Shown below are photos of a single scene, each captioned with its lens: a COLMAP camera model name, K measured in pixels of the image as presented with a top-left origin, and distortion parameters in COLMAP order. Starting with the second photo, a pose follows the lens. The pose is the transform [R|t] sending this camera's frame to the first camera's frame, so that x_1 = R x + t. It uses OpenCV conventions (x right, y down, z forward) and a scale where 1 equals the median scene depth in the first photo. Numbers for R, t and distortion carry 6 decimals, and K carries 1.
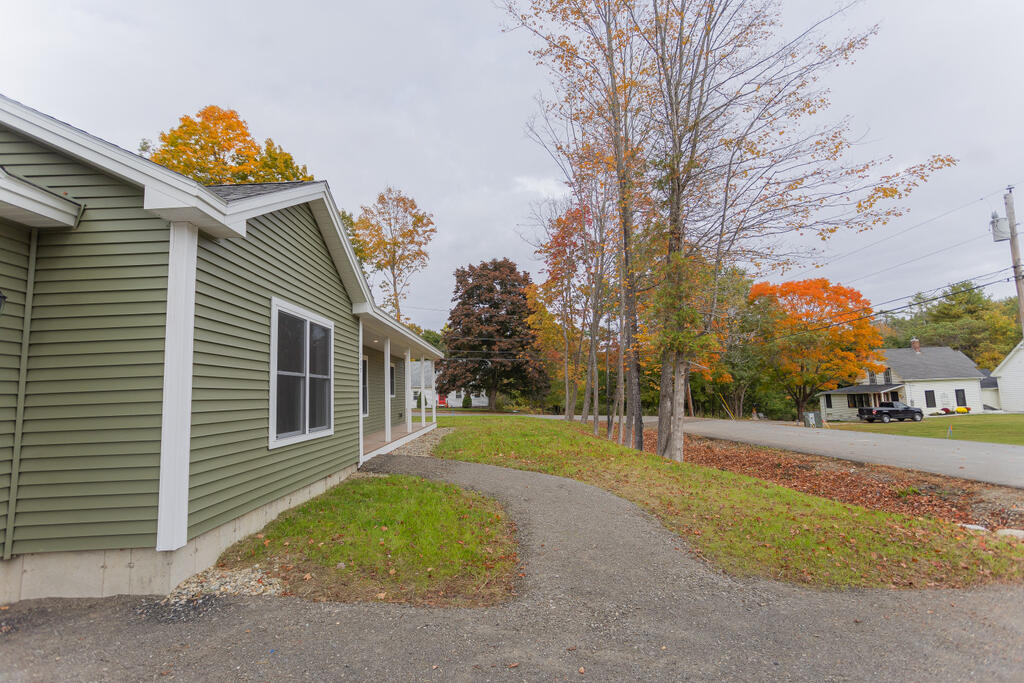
lens RADIAL K [[504.1, 0, 510.2], [0, 504.1, 302.0], [0, 0, 1]] dist [-0.046912, 0.021567]
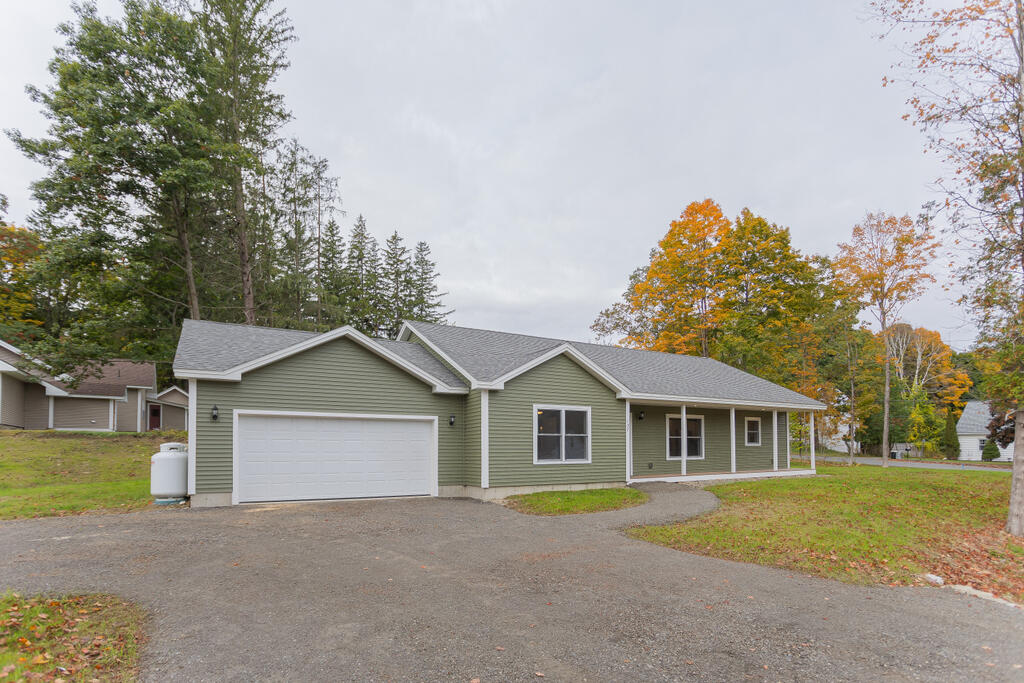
lens RADIAL K [[504.1, 0, 510.2], [0, 504.1, 302.0], [0, 0, 1]] dist [-0.046912, 0.021567]
pose [[0.506182, -0.222203, -0.833310, 1.399780], [0.142407, 0.974510, -0.173351, -0.073448], [0.850588, -0.030921, 0.524922, -0.349907]]
